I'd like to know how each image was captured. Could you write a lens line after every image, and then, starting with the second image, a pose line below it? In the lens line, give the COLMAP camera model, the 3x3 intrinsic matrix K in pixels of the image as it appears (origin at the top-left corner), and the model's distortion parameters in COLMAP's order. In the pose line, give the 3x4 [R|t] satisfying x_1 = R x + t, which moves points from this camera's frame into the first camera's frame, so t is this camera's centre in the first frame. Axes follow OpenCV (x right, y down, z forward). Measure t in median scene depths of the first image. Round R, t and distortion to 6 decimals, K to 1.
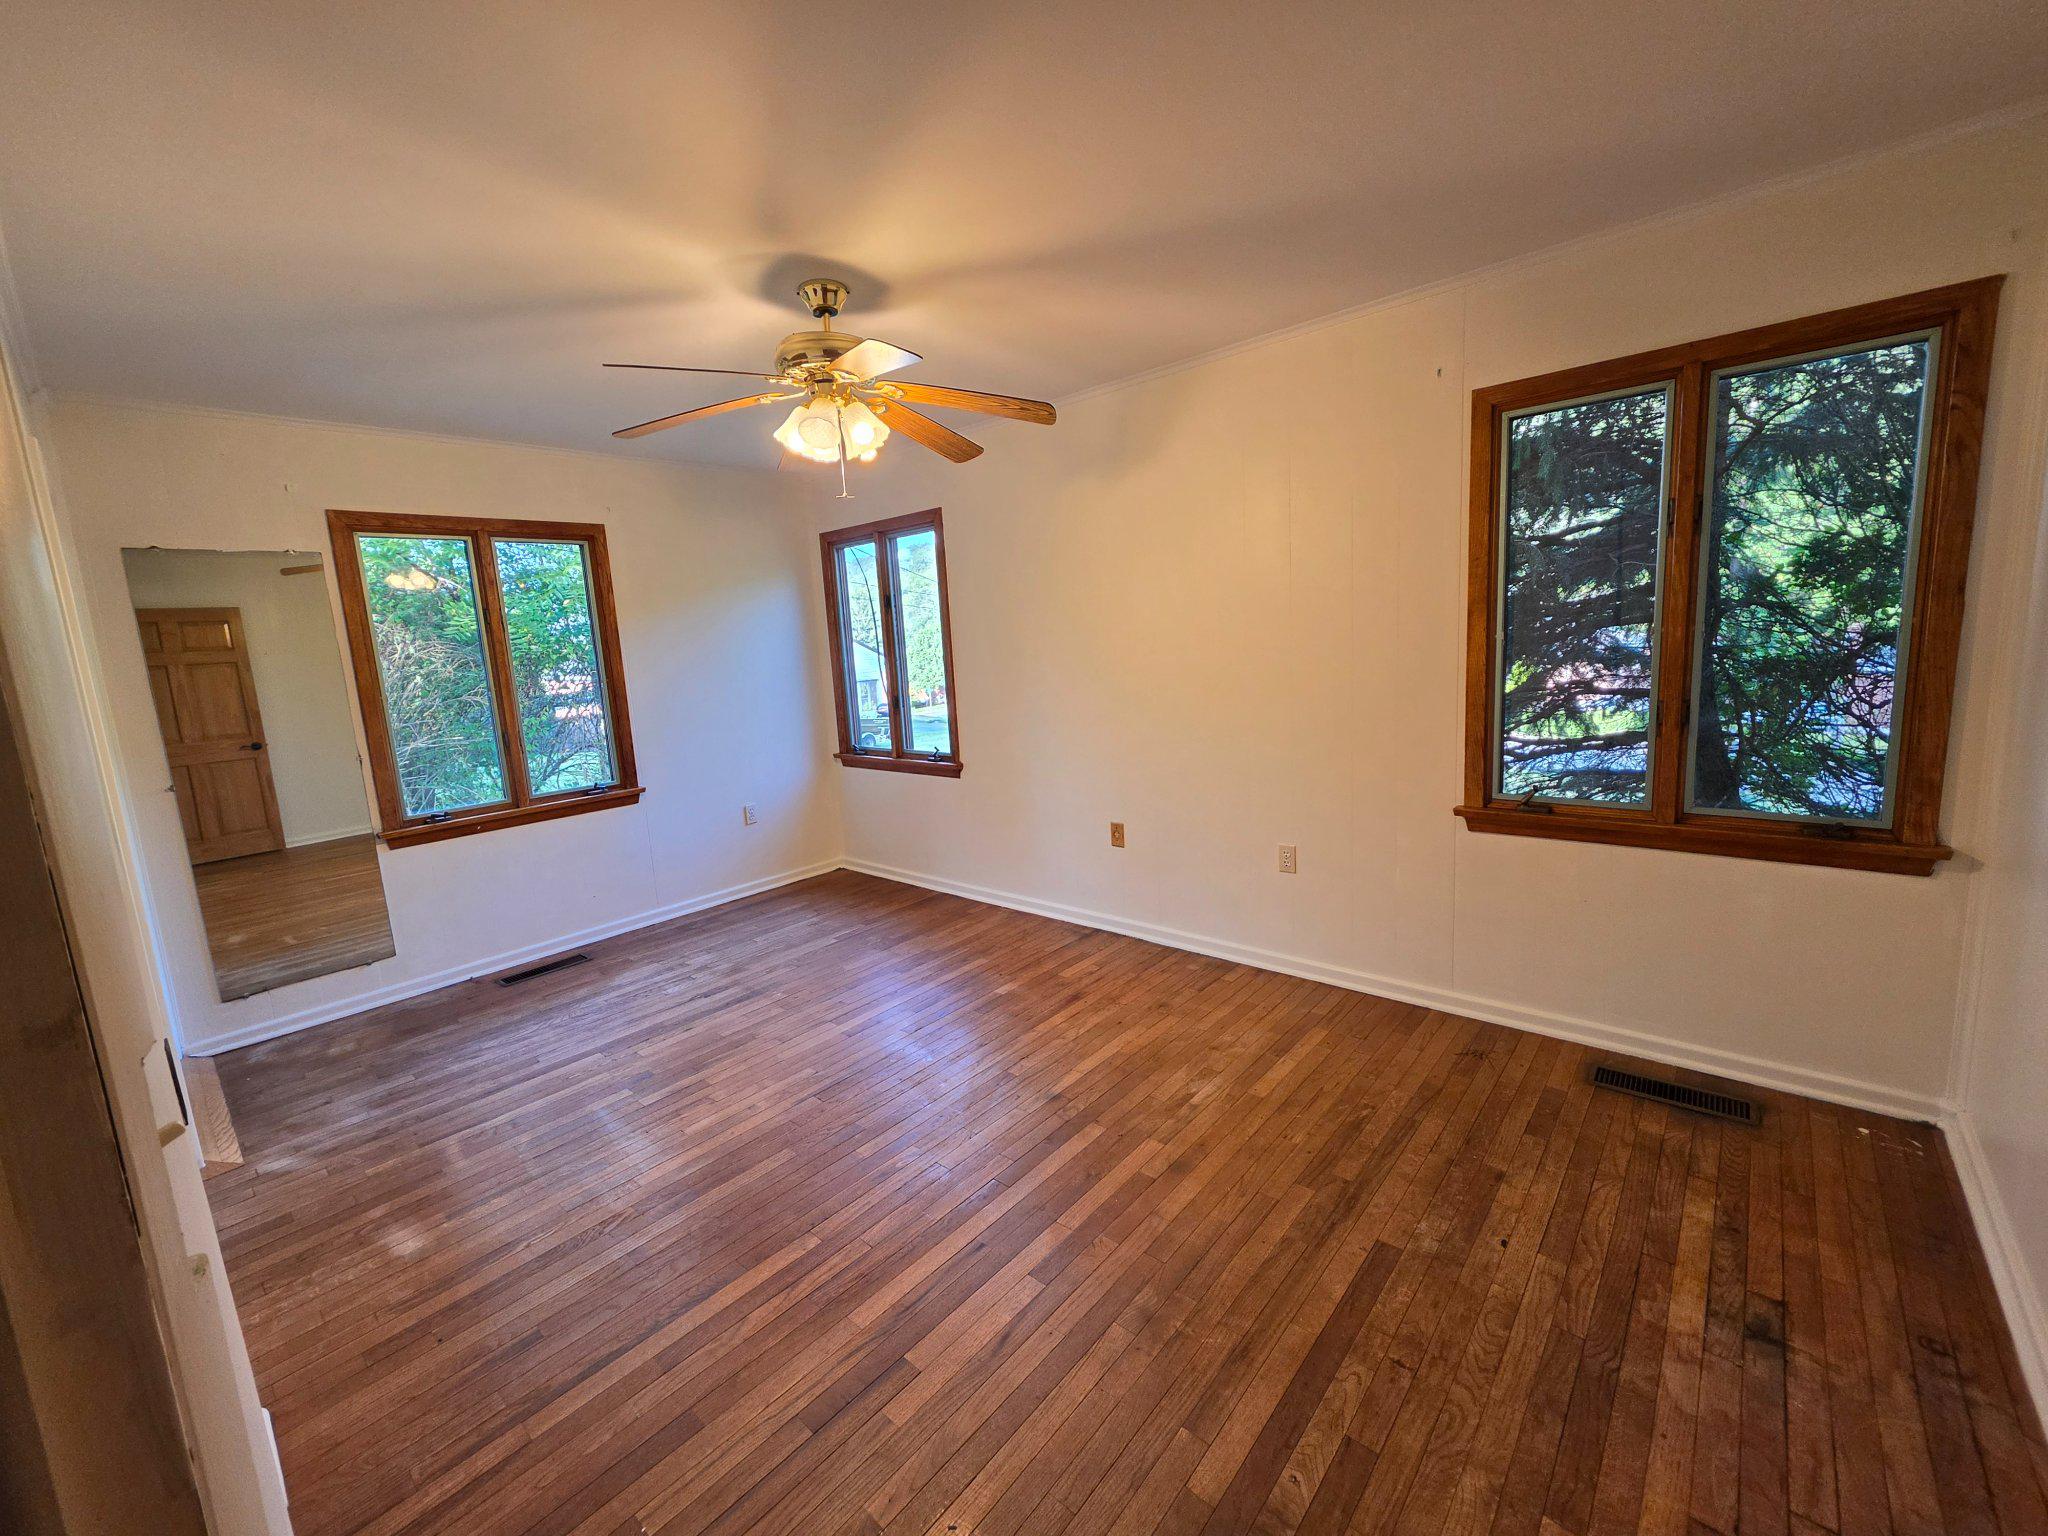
lens RADIAL K [[831.4, 0, 1036.1], [0, 831.4, 761.4], [0, 0, 1]] dist [-0.002774, 0.000202]
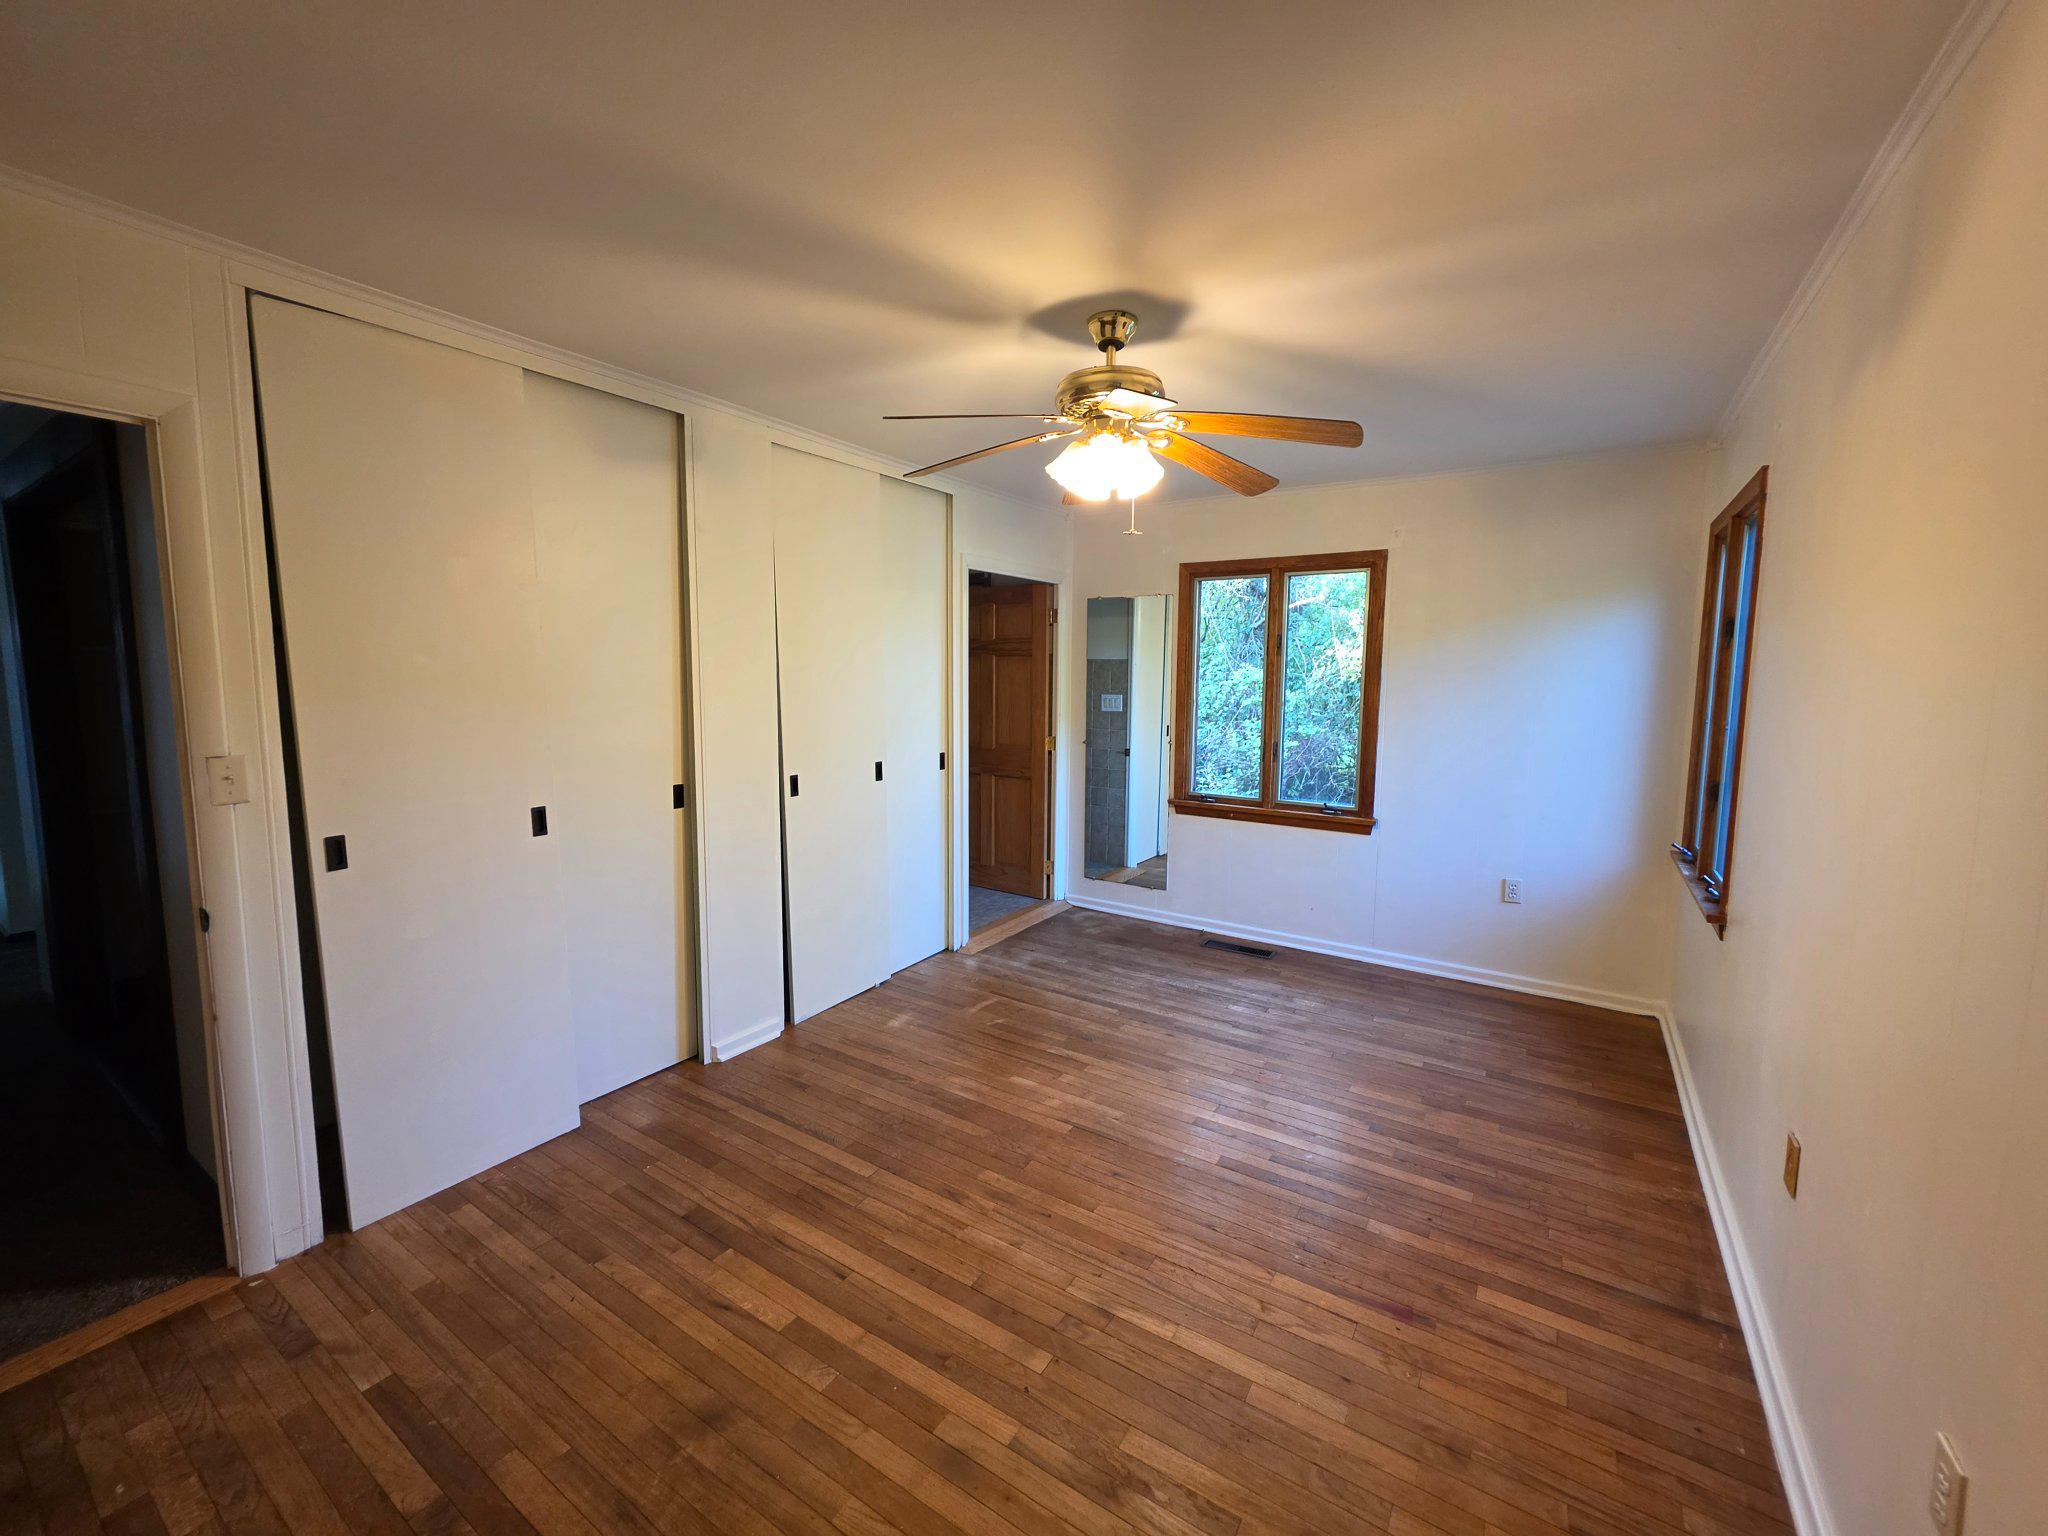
lens RADIAL K [[831.4, 0, 1033.0], [0, 831.4, 761.3], [0, 0, 1]] dist [-0.002774, 0.000202]
pose [[0.129687, 0.168723, -0.977095, 0.507408], [-0.170350, 0.974556, 0.145674, -0.136397], [0.976812, 0.147556, 0.155129, 0.571701]]
